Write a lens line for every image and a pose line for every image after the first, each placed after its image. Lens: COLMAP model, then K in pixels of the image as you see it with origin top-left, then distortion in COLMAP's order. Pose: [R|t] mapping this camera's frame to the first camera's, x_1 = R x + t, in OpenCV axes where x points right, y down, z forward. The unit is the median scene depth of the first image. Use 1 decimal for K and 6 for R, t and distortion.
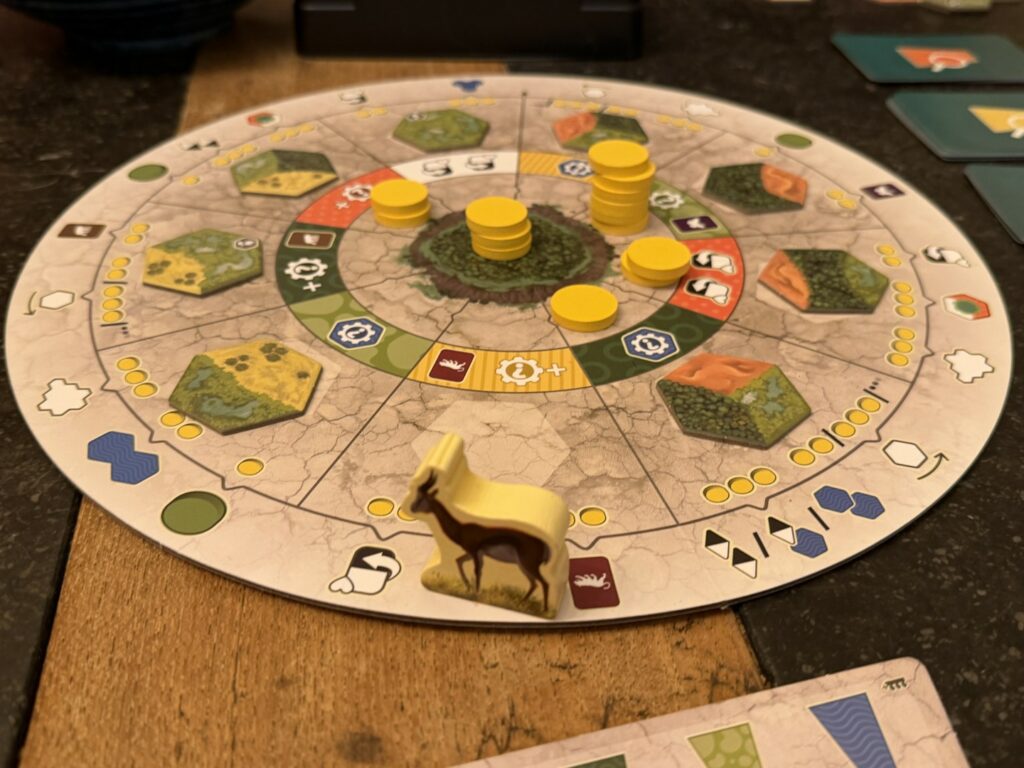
lens RADIAL K [[967.0, 0, 515.7], [0, 967.0, 387.9], [0, 0, 1]] dist [0.196835, -0.521083]
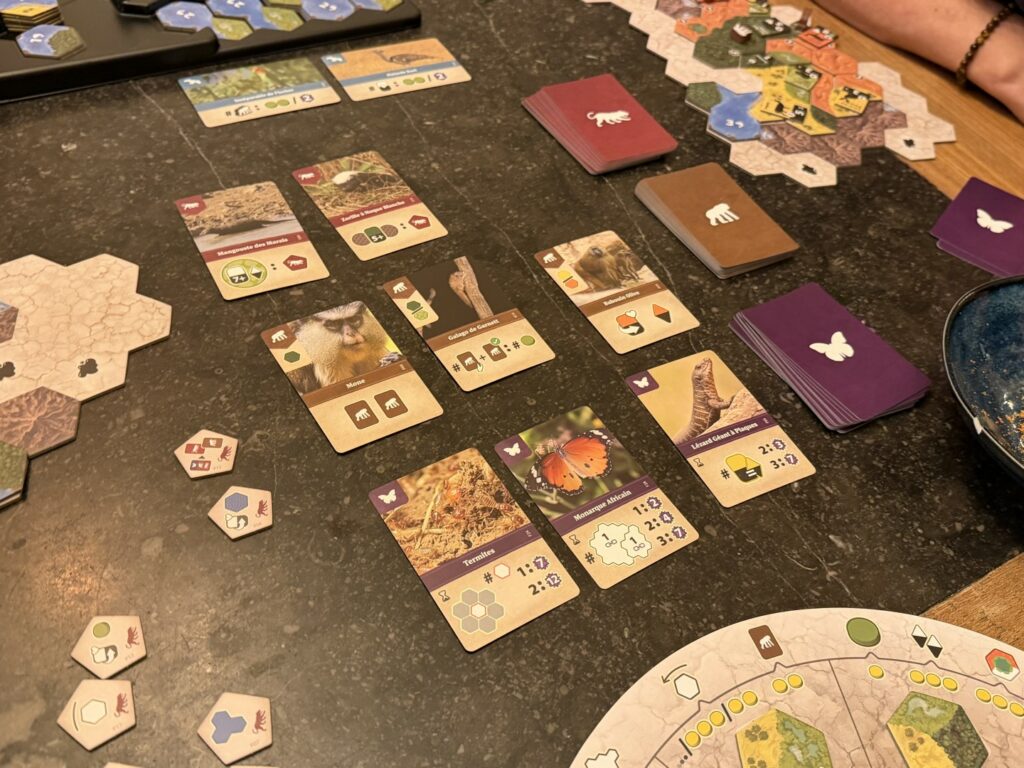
lens RADIAL K [[967.0, 0, 515.7], [0, 967.0, 387.9], [0, 0, 1]] dist [0.196835, -0.521083]
pose [[0.372498, 0.703085, -0.605736, -0.033901], [-0.663155, 0.658265, 0.356248, -0.659485], [0.649208, 0.268995, 0.711457, -0.193474]]
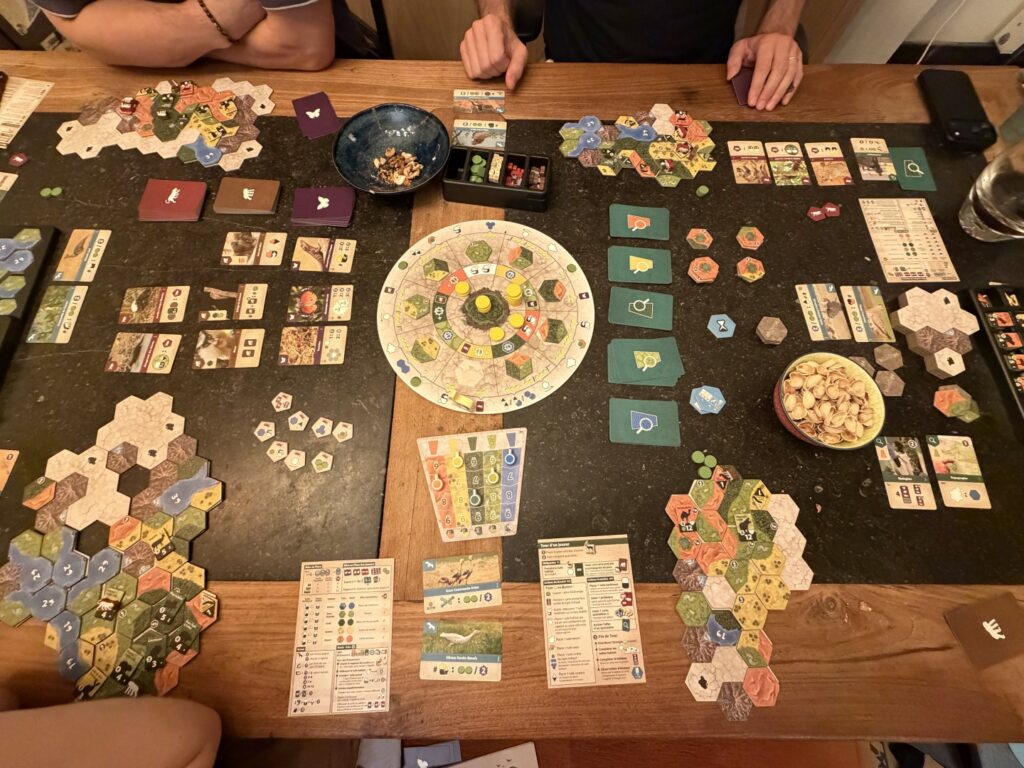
lens RADIAL K [[410.9, 0, 516.6], [0, 410.9, 376.7], [0, 0, 1]] dist [0.001802, -0.000337]
pose [[0.987389, 0.147960, -0.056315, 0.295633], [-0.092965, 0.829814, 0.550241, -0.974002], [0.128145, -0.538067, 0.833104, -0.701603]]
